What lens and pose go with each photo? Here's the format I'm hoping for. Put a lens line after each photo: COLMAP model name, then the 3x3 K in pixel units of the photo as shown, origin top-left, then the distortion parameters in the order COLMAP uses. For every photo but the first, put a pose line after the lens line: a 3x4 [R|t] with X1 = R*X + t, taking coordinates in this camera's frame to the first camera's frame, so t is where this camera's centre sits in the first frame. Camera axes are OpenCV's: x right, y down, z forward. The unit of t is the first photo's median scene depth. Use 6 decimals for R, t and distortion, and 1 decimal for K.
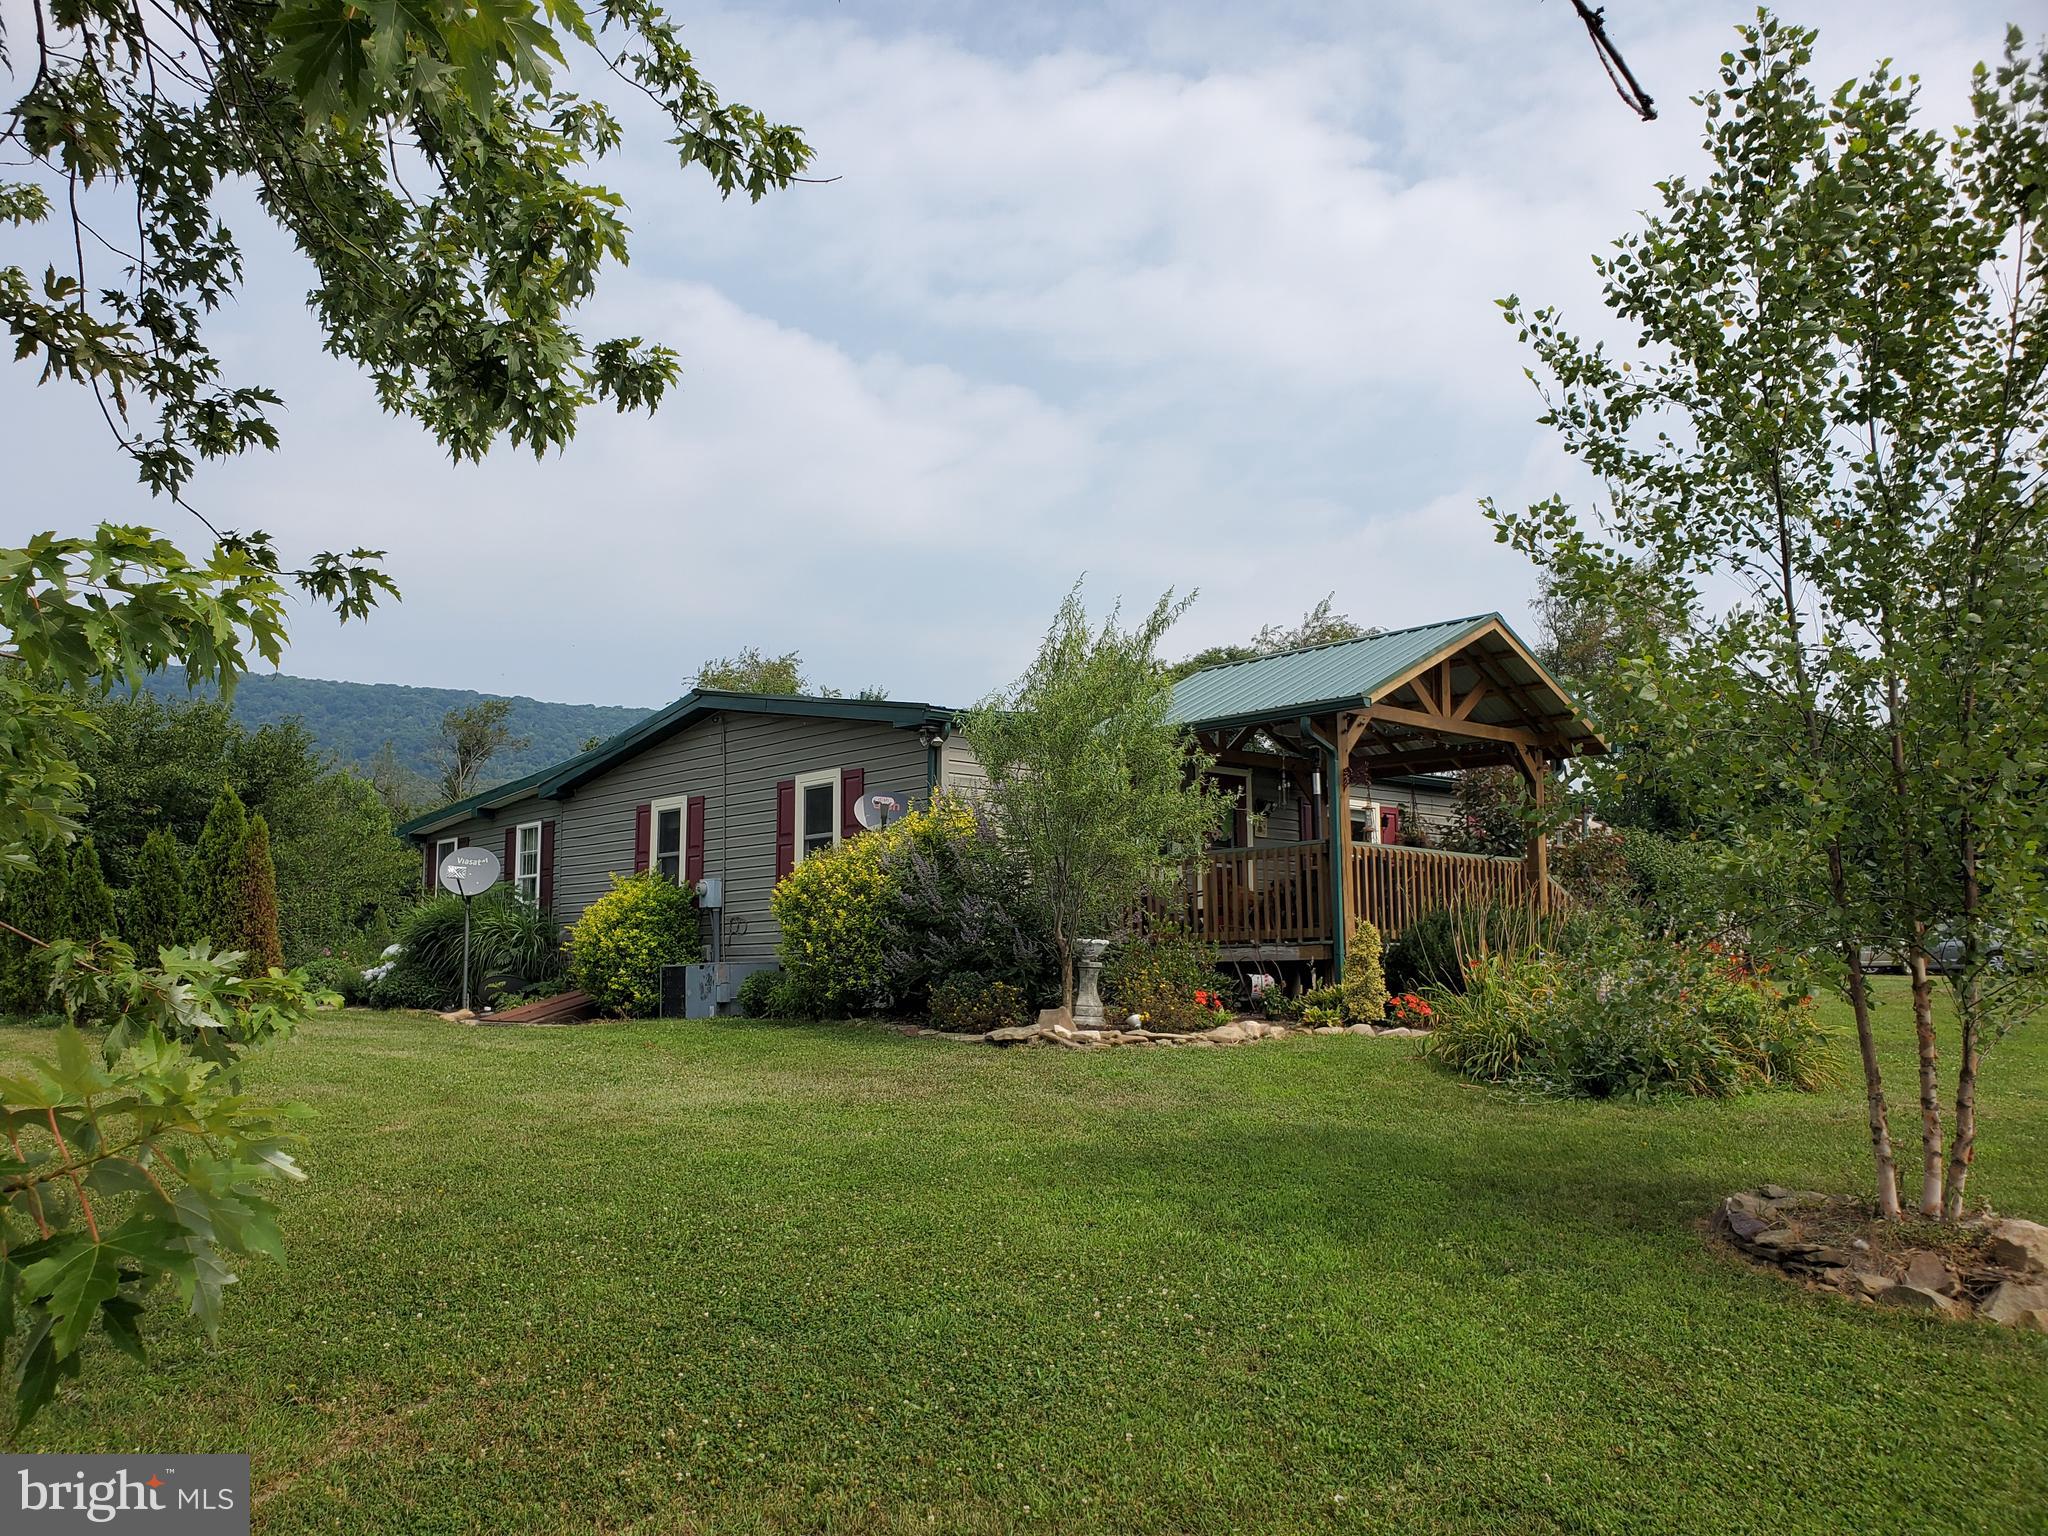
lens RADIAL K [[1592.7, 0, 1025.6], [0, 1592.7, 765.0], [0, 0, 1]] dist [0.047757, -0.011395]
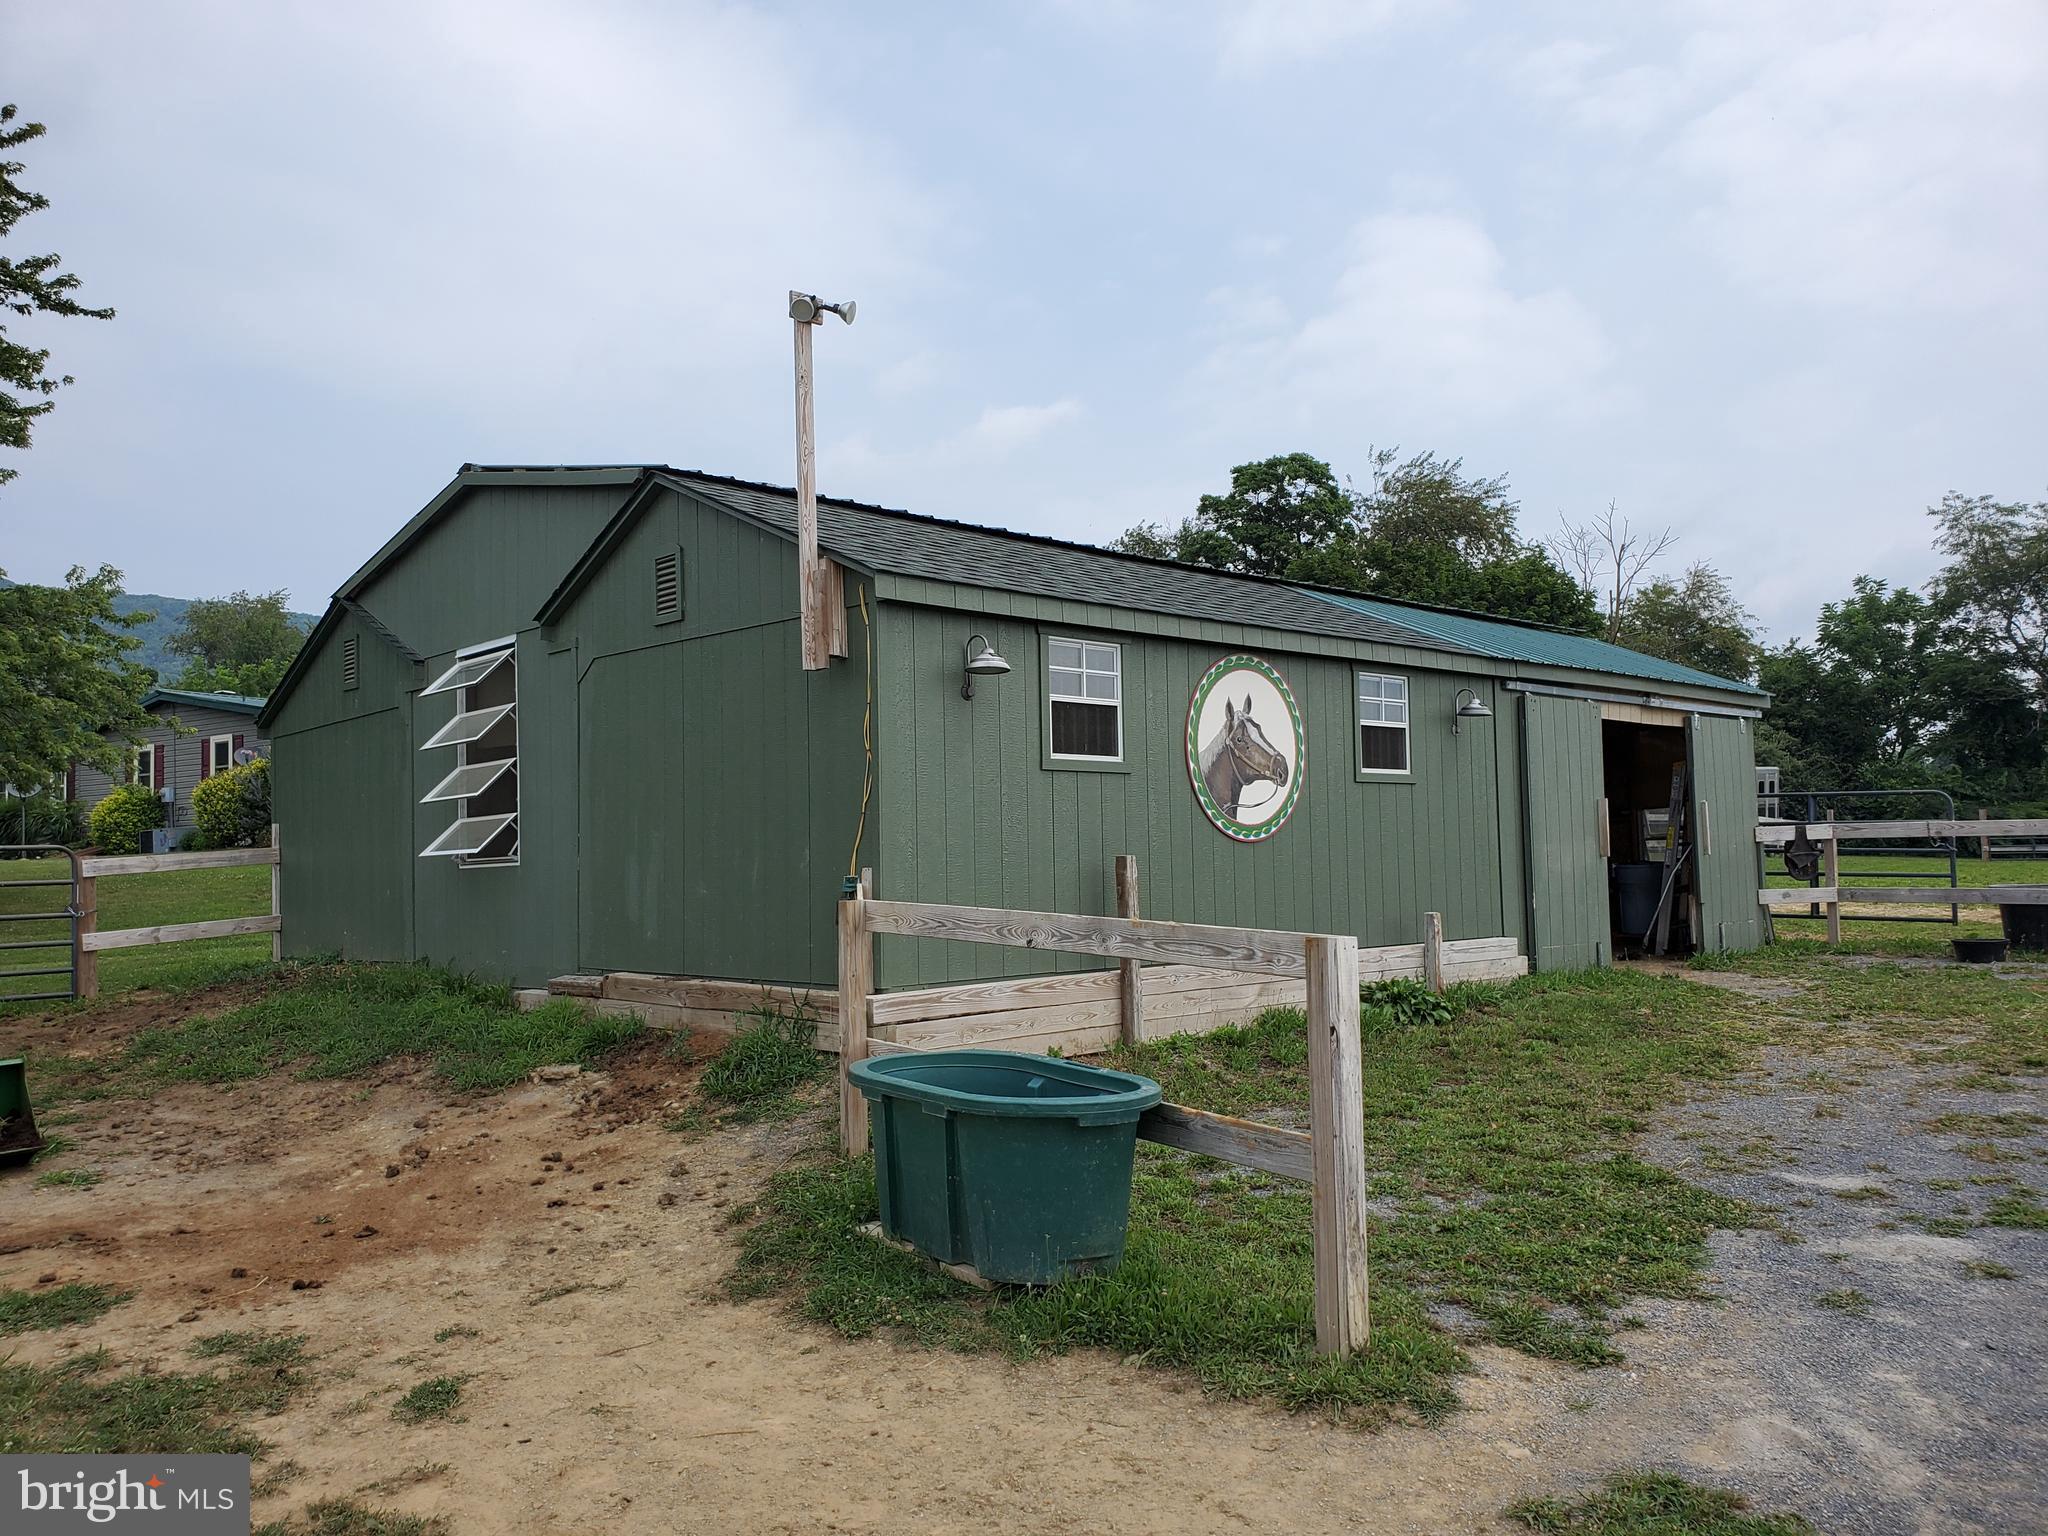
lens RADIAL K [[1592.7, 0, 1021.6], [0, 1592.7, 758.9], [0, 0, 1]] dist [0.047757, -0.011395]
pose [[0.967228, -0.017200, 0.253325, 0.335286], [-0.000976, 0.997444, 0.071448, -0.112246], [-0.253906, -0.069354, 0.964739, -1.249853]]
